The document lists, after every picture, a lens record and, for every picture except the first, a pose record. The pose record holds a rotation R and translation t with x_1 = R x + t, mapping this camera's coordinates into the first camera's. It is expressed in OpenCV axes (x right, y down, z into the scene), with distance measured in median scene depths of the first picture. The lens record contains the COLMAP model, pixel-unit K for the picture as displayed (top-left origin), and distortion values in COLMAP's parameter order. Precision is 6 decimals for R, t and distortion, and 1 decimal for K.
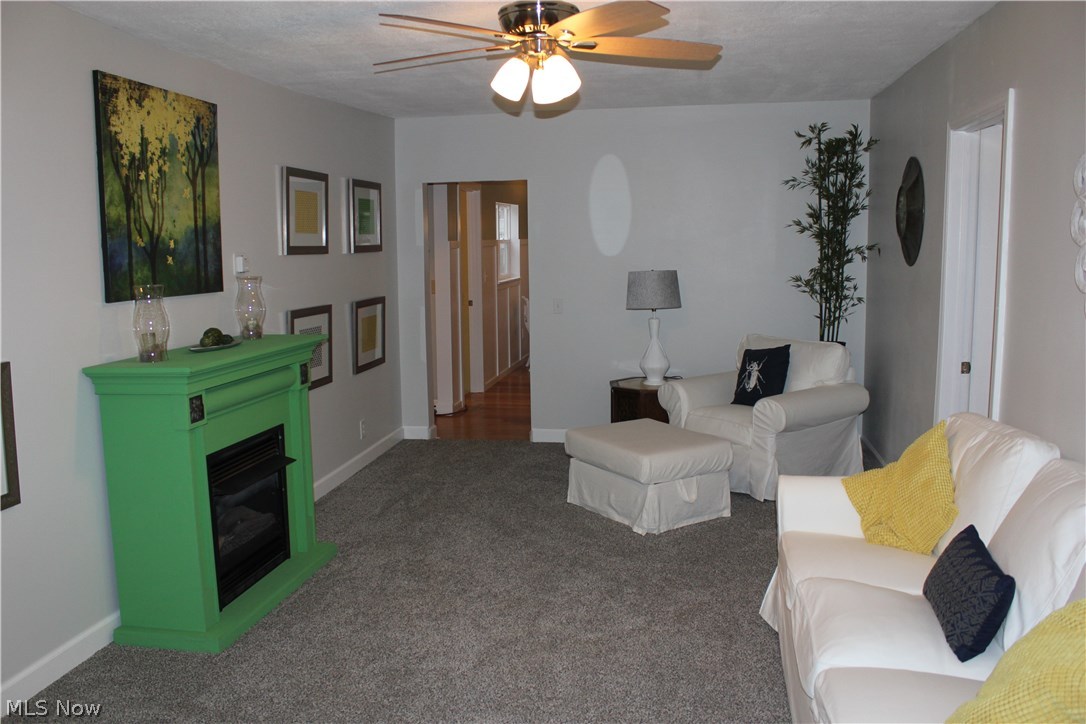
lens RADIAL K [[1120.5, 0, 543.1], [0, 1120.5, 358.2], [0, 0, 1]] dist [-0.239991, 0.360064]
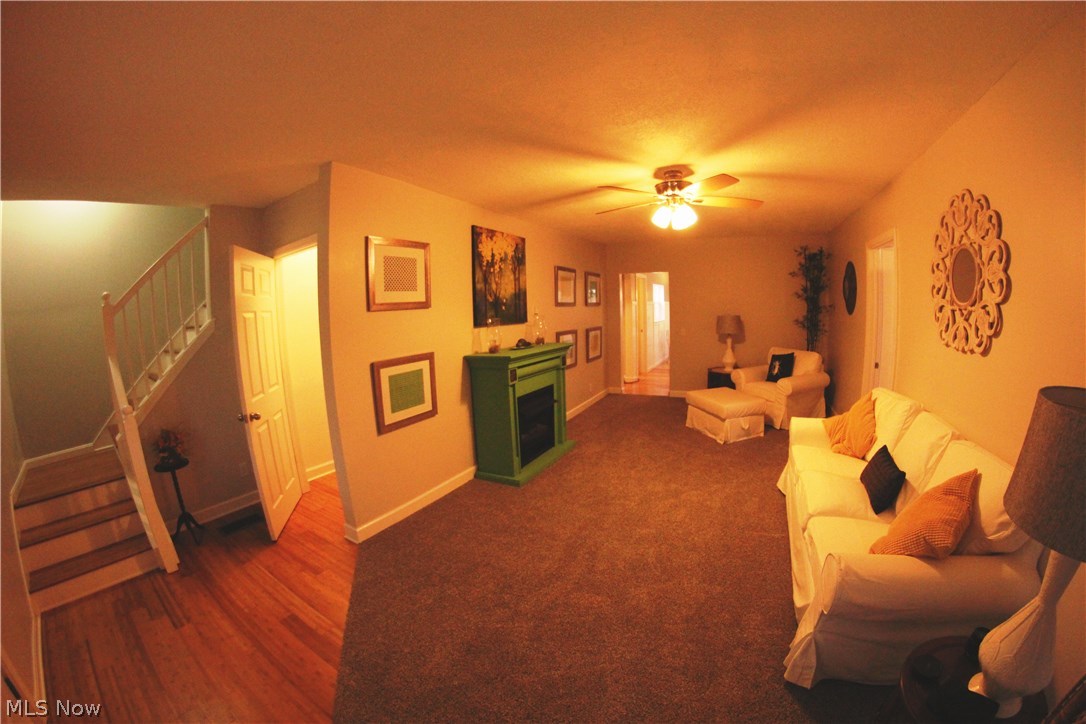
lens RADIAL K [[920.5, 0, 544.9], [0, 920.5, 366.2], [0, 0, 1]] dist [-0.165003, 0.159794]
pose [[0.962746, 0.025184, -0.269231, 0.239650], [-0.024633, 0.999682, 0.005426, 0.015395], [0.269282, 0.001408, 0.963060, -0.758313]]
